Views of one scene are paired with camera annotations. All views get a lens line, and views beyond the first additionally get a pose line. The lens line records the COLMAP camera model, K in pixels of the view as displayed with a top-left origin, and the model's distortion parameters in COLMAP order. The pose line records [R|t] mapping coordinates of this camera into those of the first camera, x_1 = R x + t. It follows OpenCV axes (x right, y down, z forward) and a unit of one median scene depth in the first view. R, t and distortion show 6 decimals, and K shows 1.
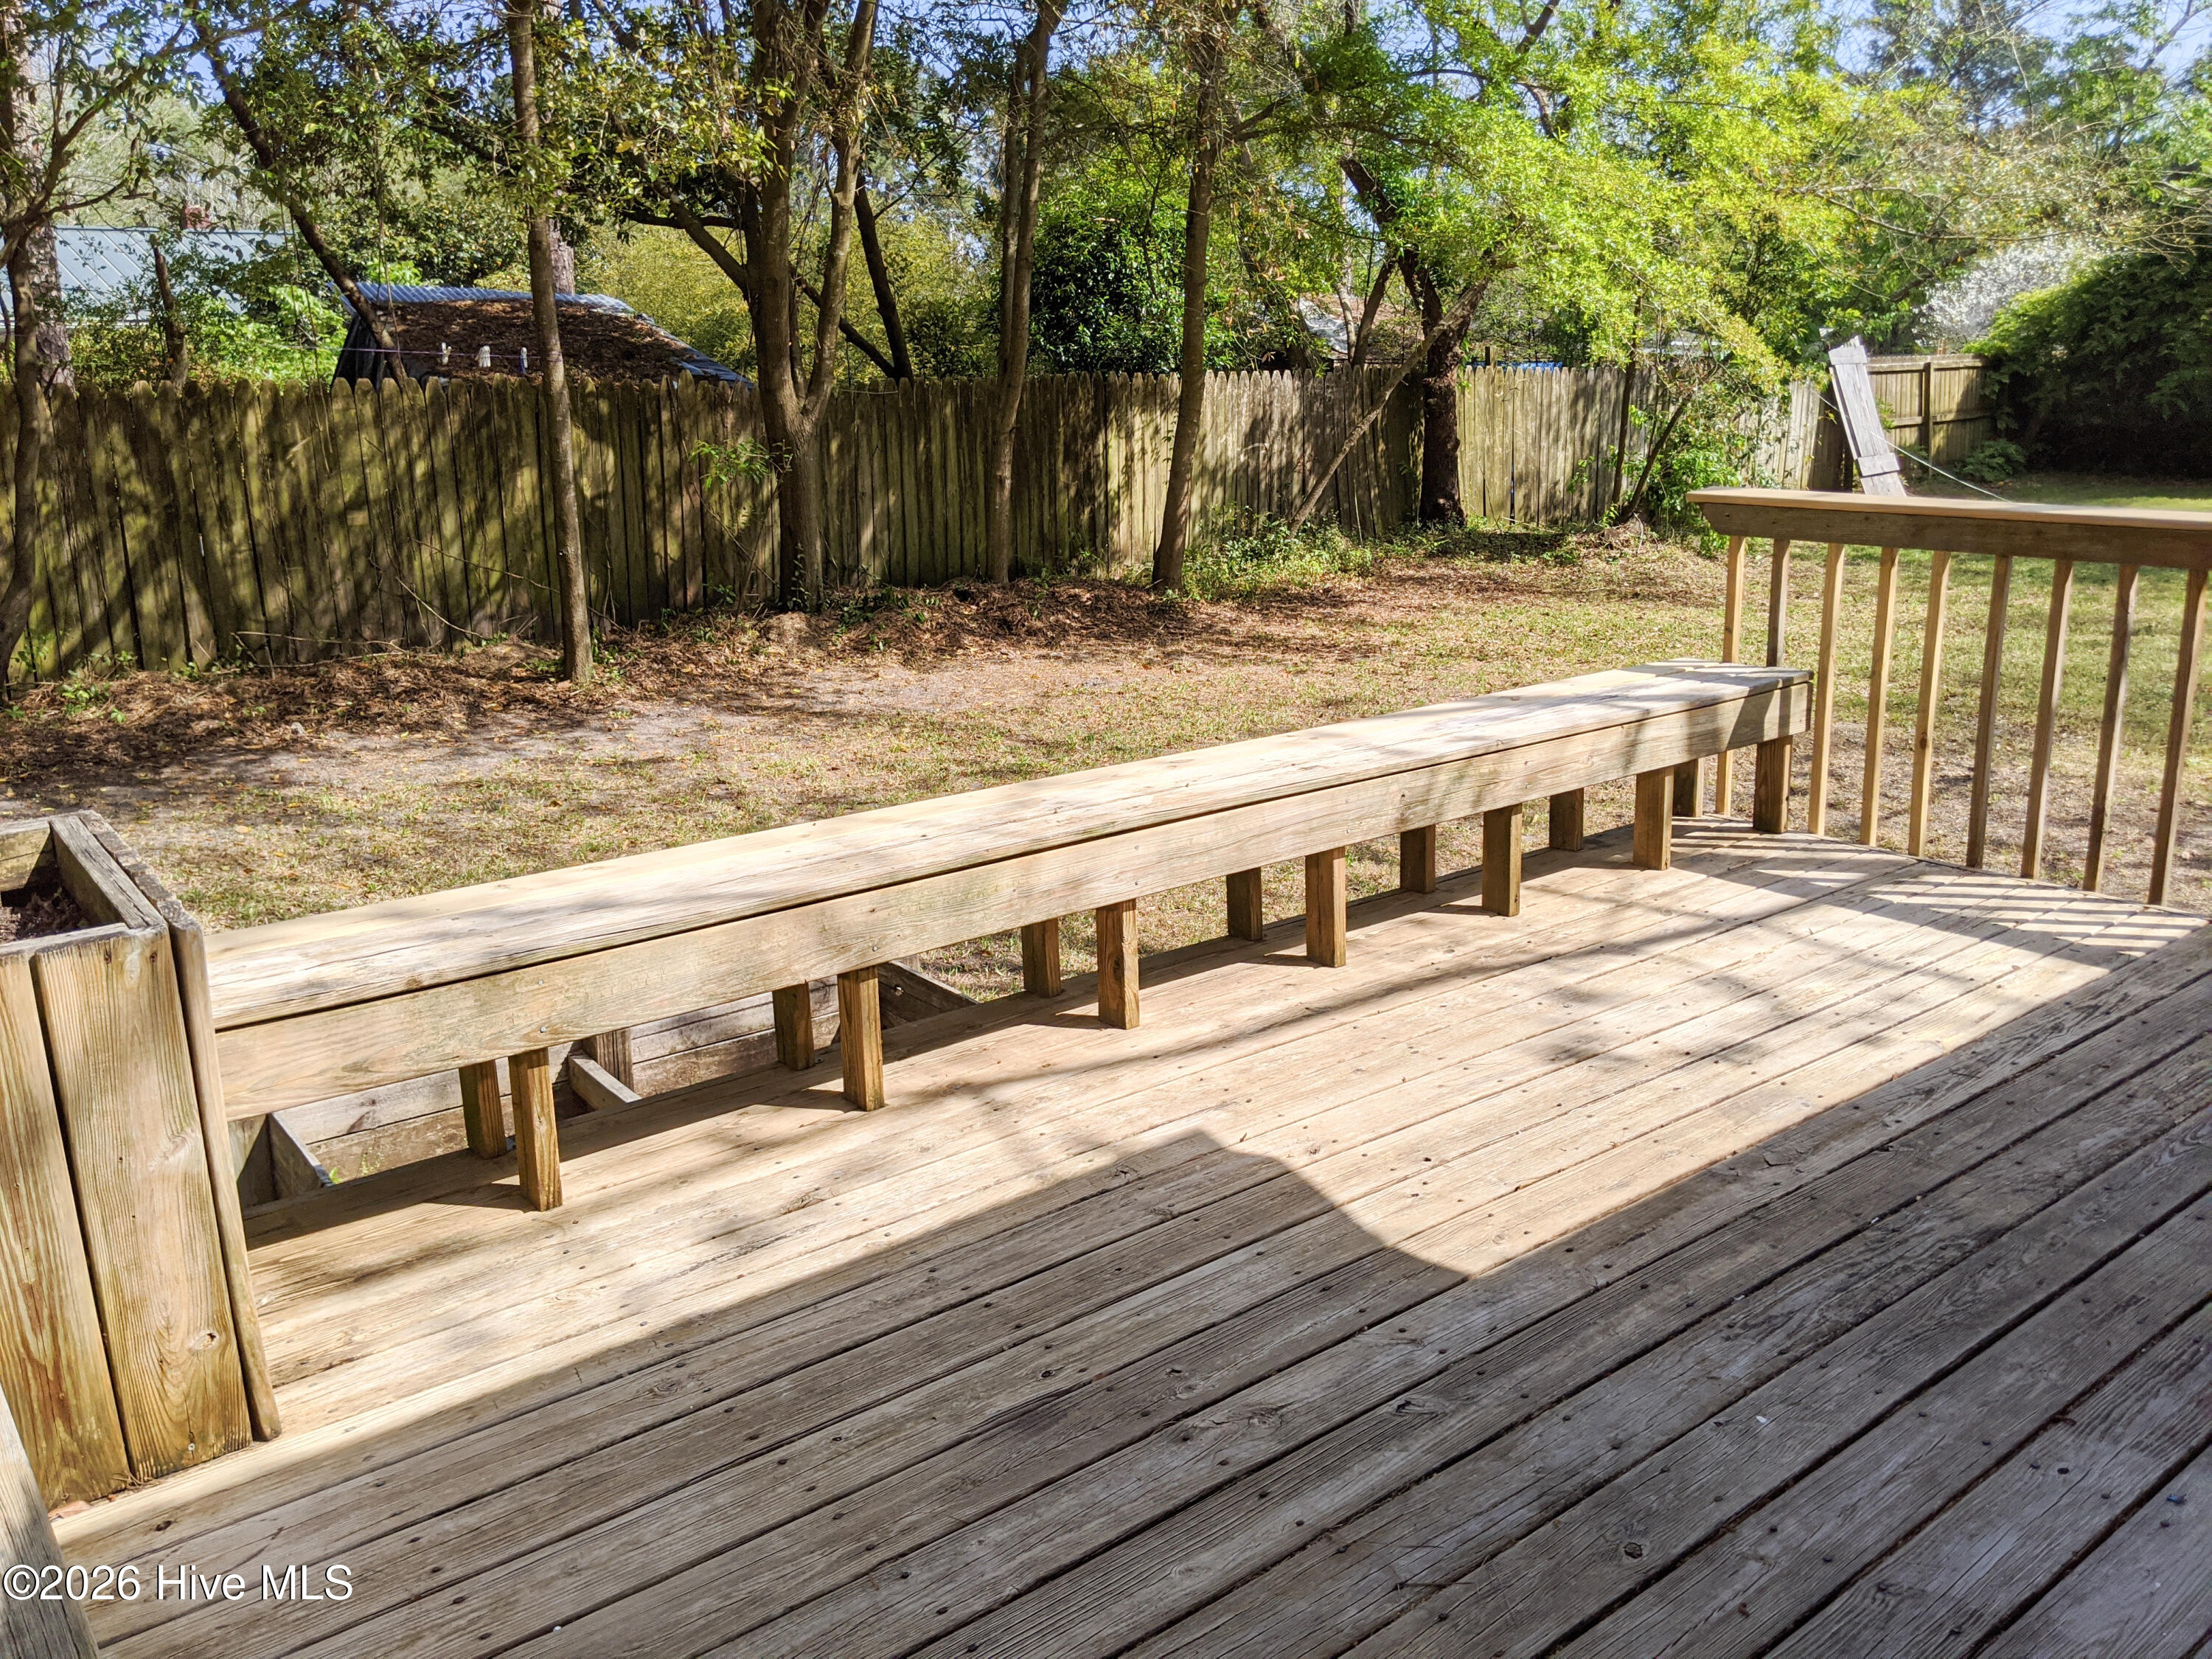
lens RADIAL K [[1747.2, 0, 1104.2], [0, 1747.2, 824.0], [0, 0, 1]] dist [0.024999, -0.073026]
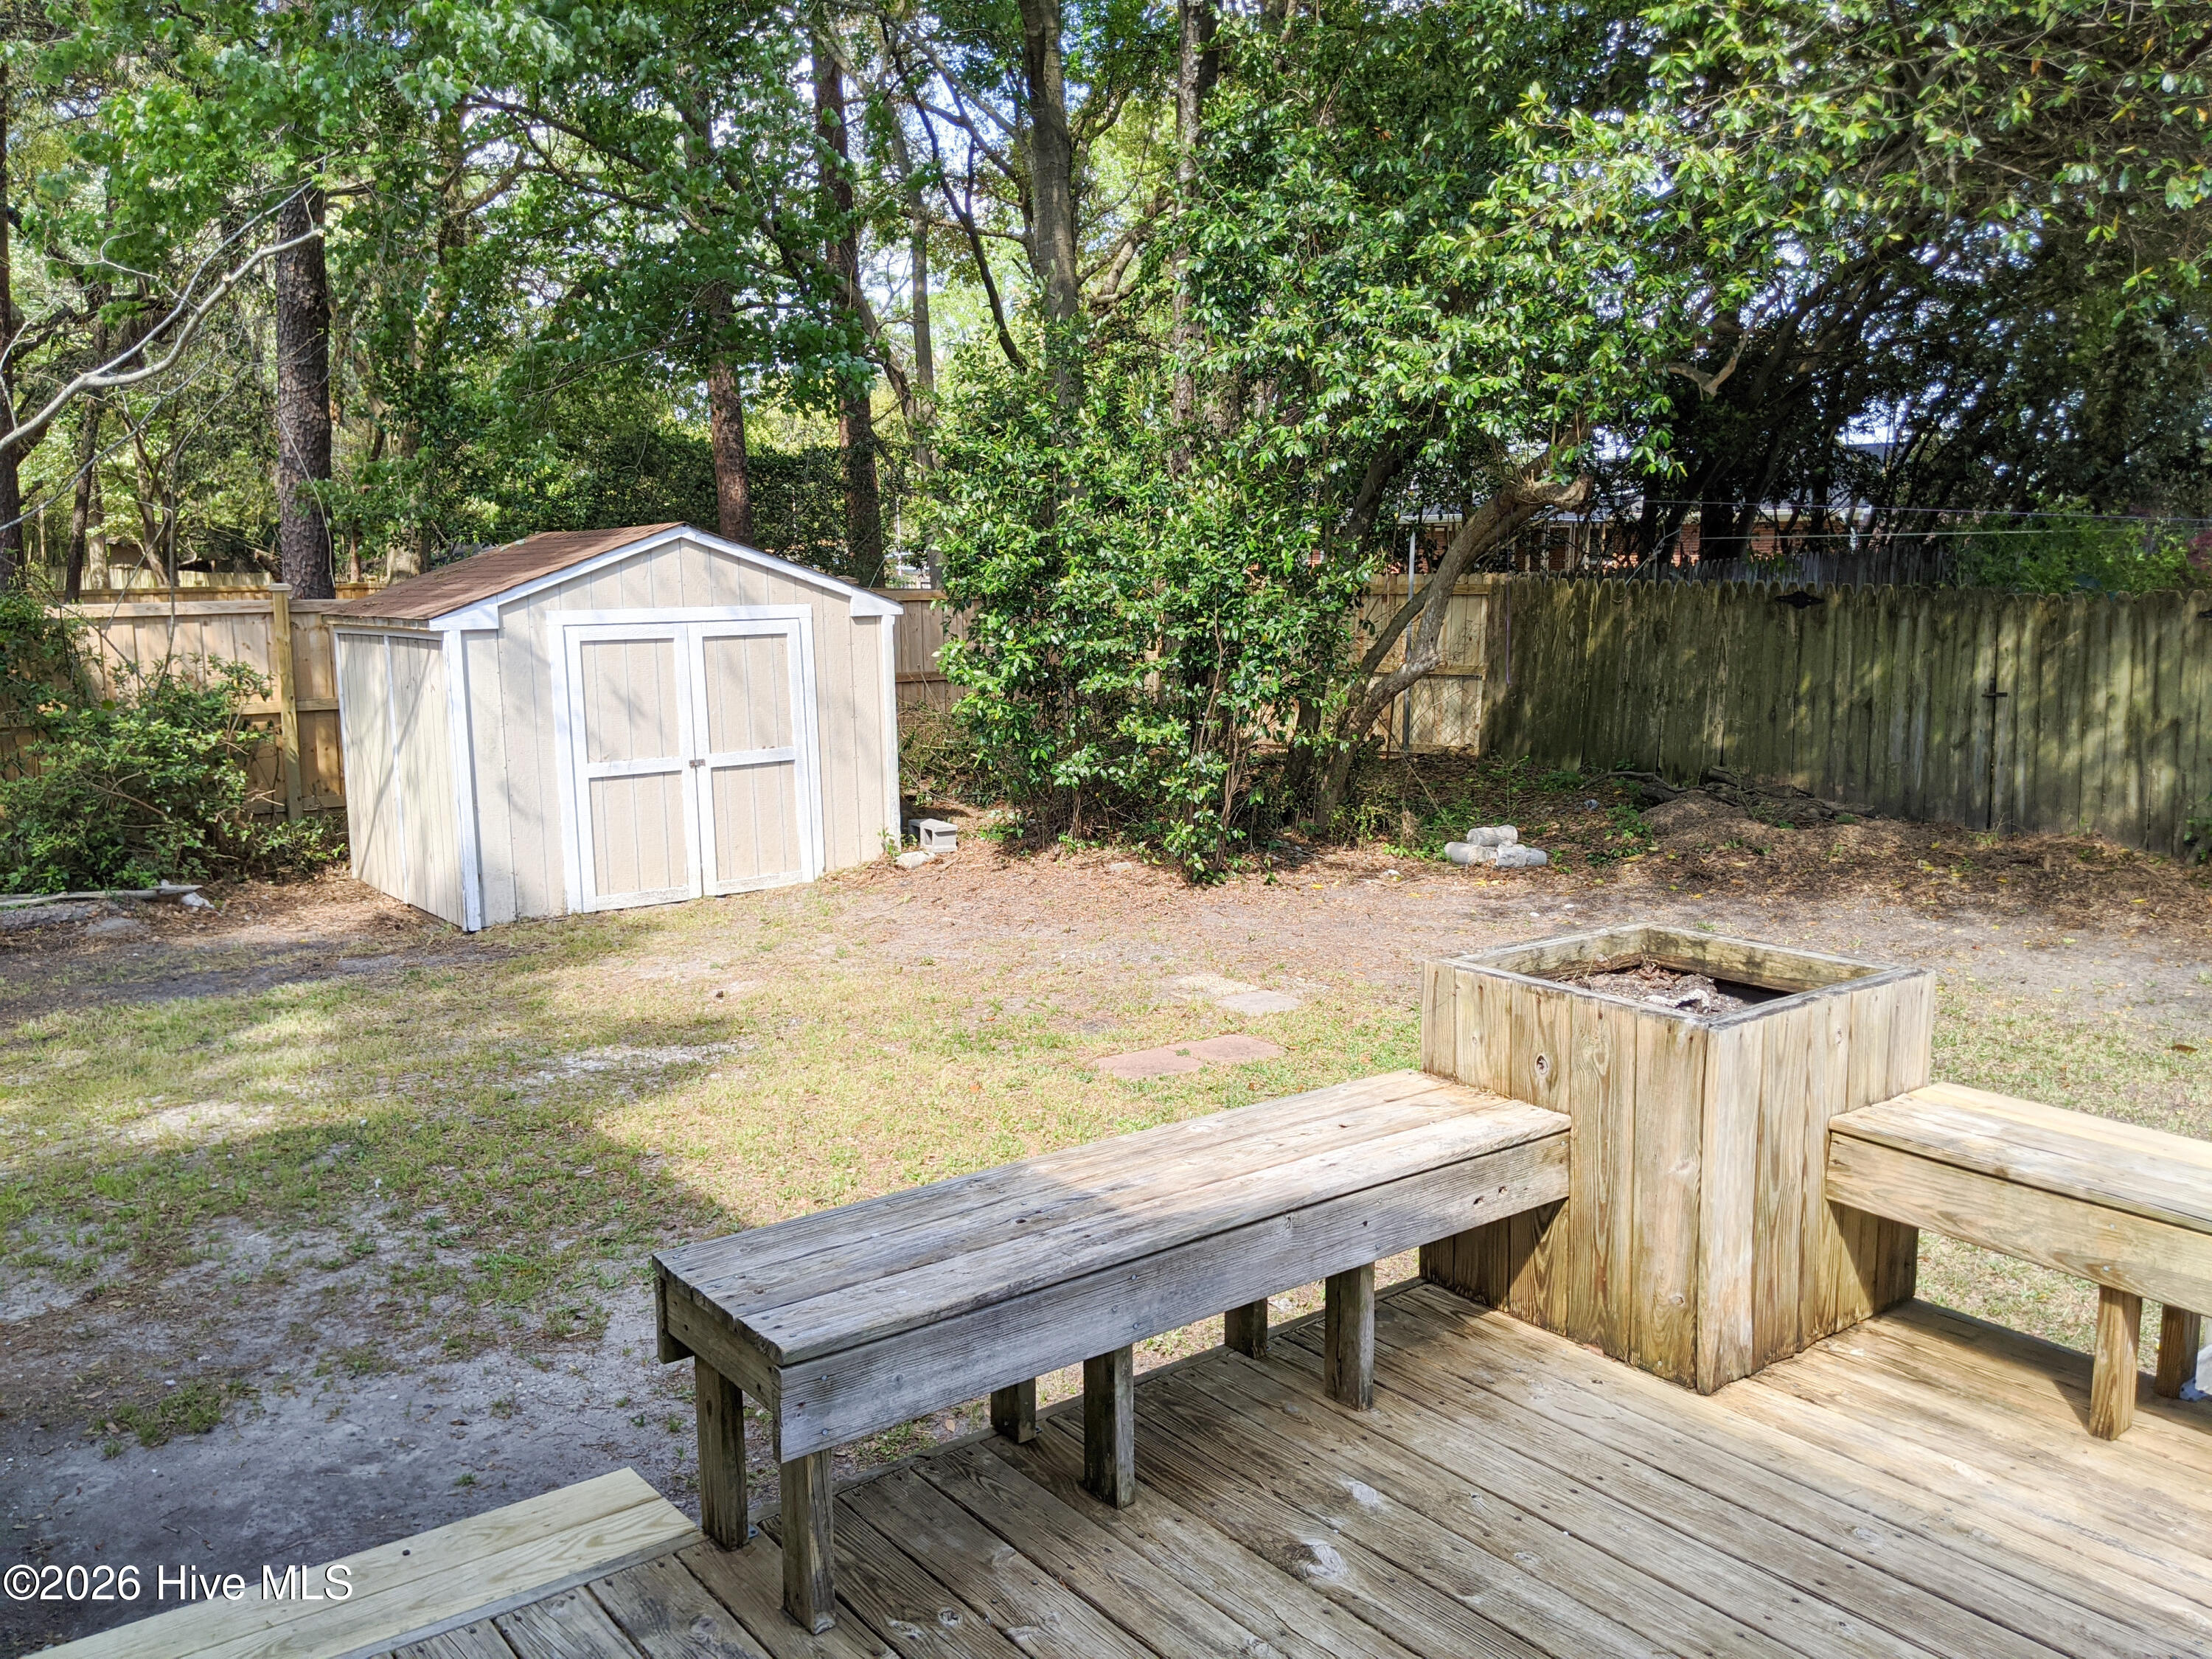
lens RADIAL K [[1747.2, 0, 1104.5], [0, 1747.2, 832.0], [0, 0, 1]] dist [0.024999, -0.073026]
pose [[-0.025939, 0.165011, -0.985951, 0.788203], [-0.232252, 0.958300, 0.166494, -0.194986], [0.972310, 0.233308, 0.013466, 0.348535]]
